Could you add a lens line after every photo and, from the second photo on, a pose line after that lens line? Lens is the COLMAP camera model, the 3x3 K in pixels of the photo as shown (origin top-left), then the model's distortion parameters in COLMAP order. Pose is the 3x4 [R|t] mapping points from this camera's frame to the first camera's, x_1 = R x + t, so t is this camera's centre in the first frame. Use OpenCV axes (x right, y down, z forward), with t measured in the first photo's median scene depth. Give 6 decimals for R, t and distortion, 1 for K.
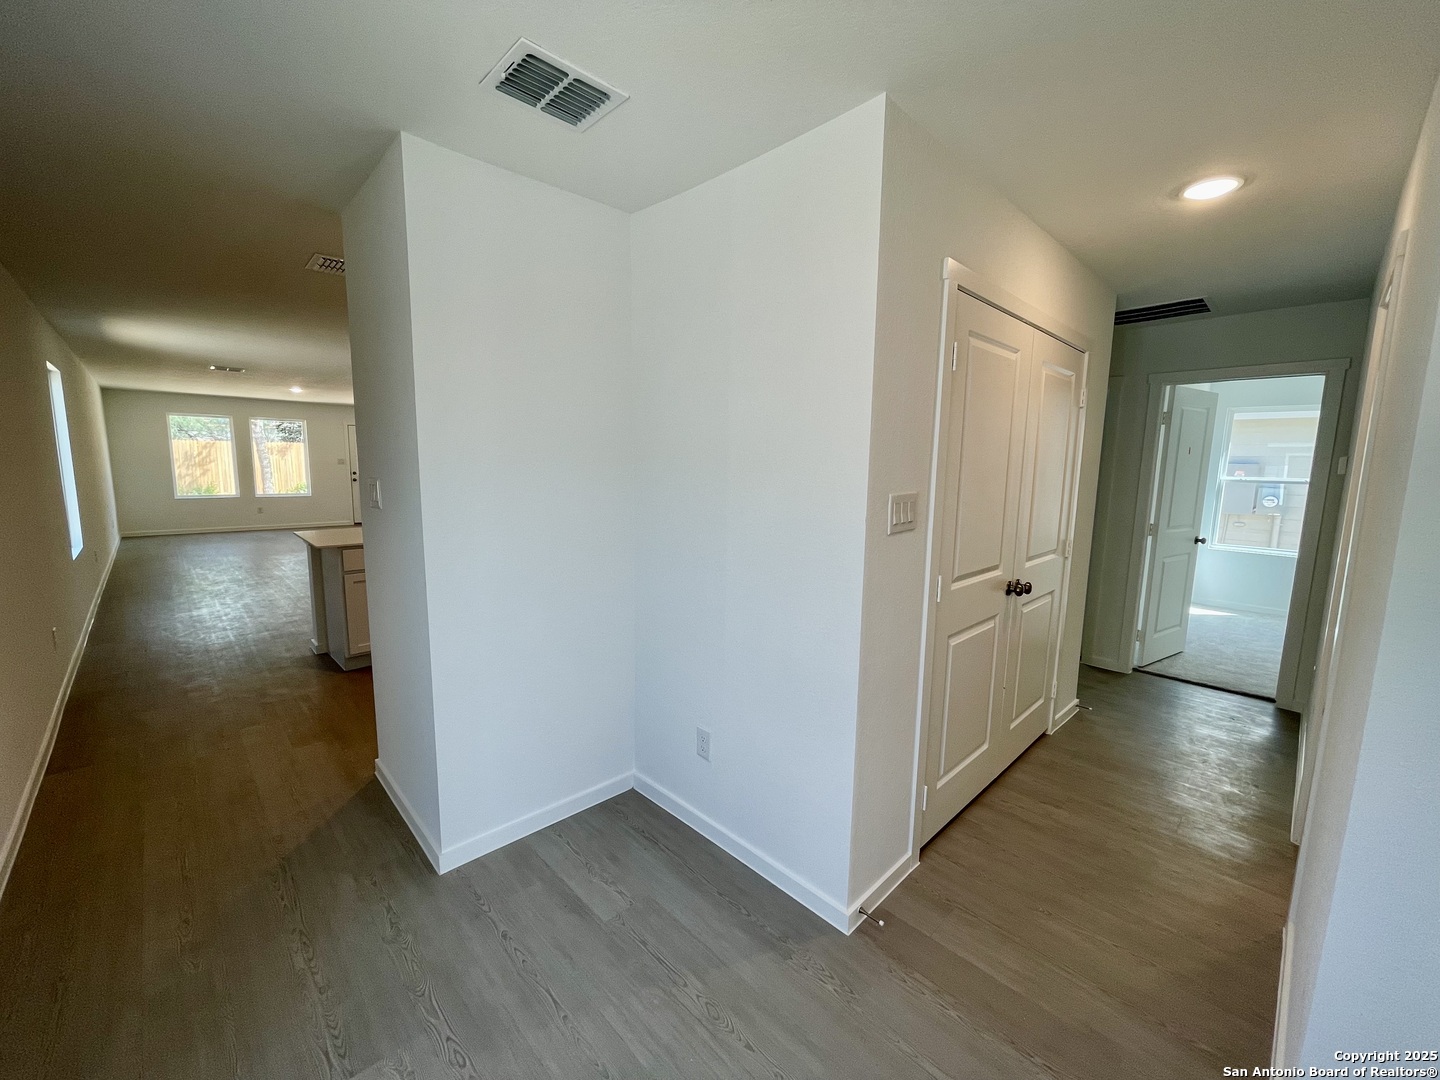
lens RADIAL K [[578.3, 0, 719.7], [0, 578.3, 542.6], [0, 0, 1]] dist [-0.001716, -0.000059]
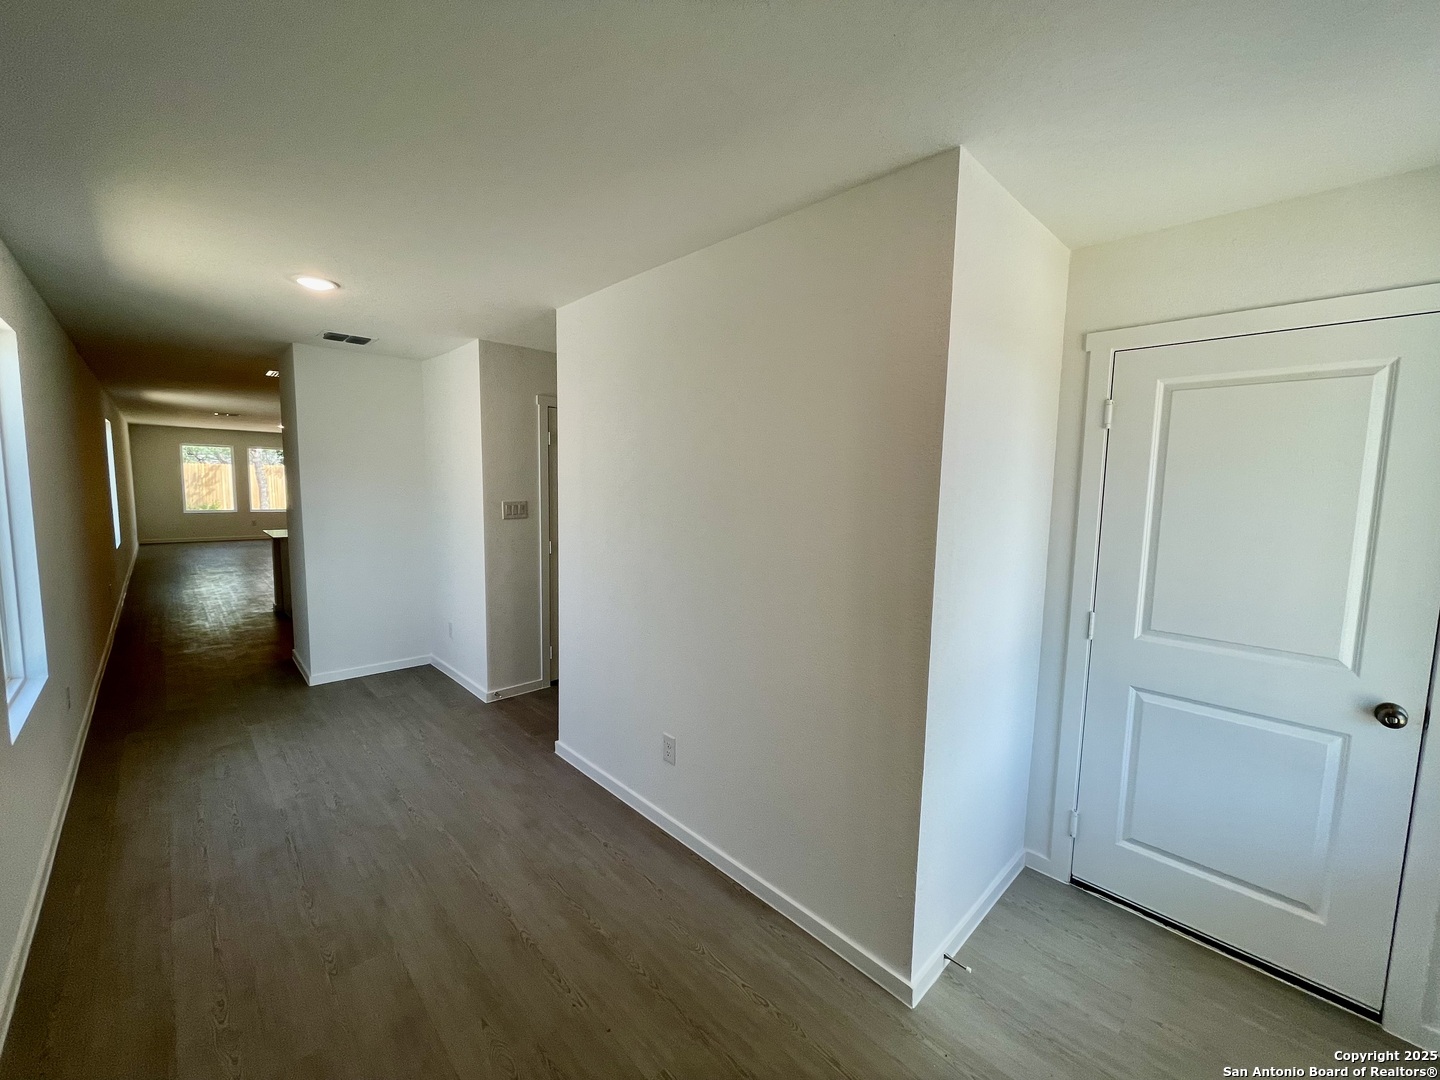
lens RADIAL K [[578.3, 0, 721.7], [0, 578.3, 539.7], [0, 0, 1]] dist [-0.001716, -0.000059]
pose [[0.999988, 0.003820, -0.003058, 0.221307], [-0.003941, 0.999162, -0.040733, 0.029159], [0.002900, 0.040744, 0.999165, -0.240390]]
